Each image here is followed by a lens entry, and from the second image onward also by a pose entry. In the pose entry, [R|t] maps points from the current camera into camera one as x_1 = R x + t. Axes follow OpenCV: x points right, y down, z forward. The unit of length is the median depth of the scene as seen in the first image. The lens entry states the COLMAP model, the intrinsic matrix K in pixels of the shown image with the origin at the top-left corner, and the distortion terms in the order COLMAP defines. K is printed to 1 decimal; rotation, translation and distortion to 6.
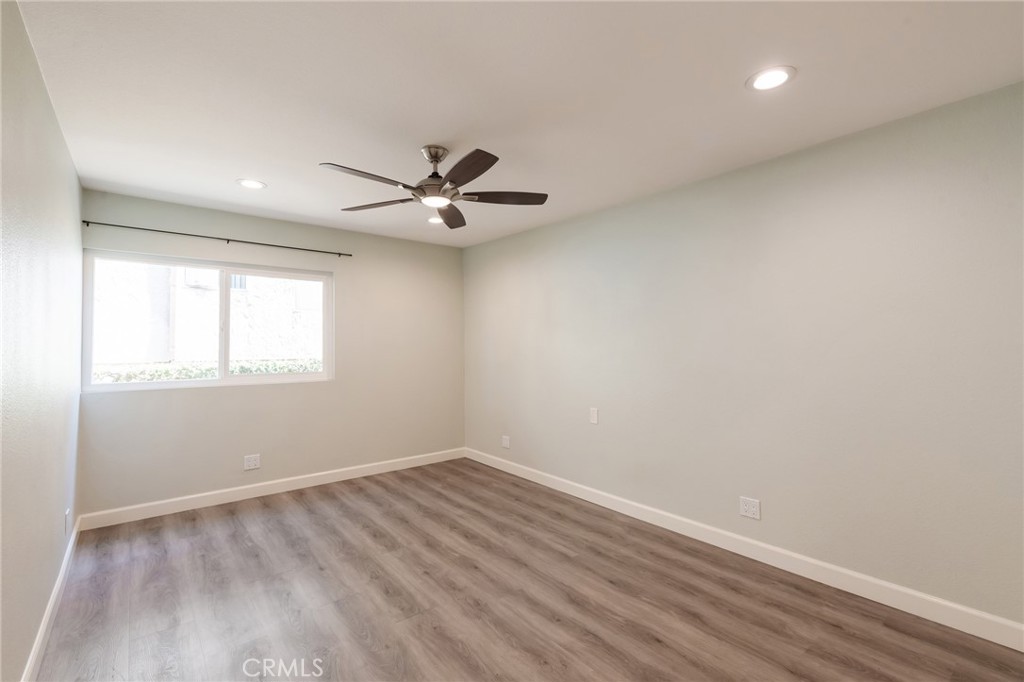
lens RADIAL K [[452.5, 0, 512.0], [0, 452.5, 341.0], [0, 0, 1]] dist [0.000041, -0.000043]
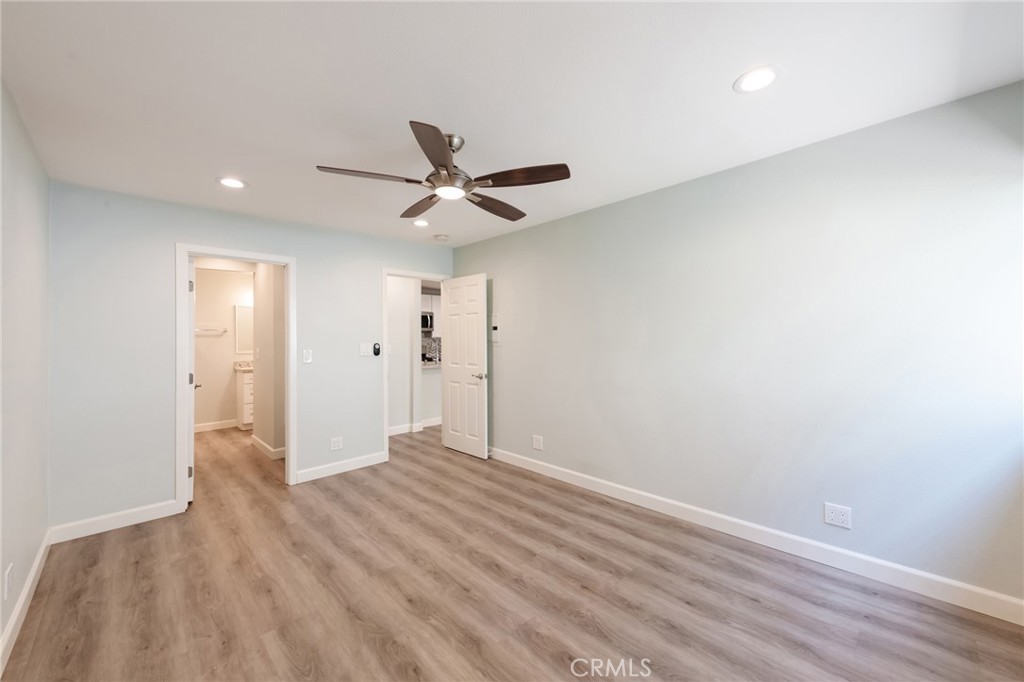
lens RADIAL K [[402.4, 0, 512.0], [0, 402.4, 341.0], [0, 0, 1]] dist [0.001418, 0.000010]
pose [[-0.997183, 0.016176, -0.073247, -0.238878], [0.016777, 0.999830, -0.007586, 0.018454], [0.073112, -0.008794, -0.997285, 1.897727]]
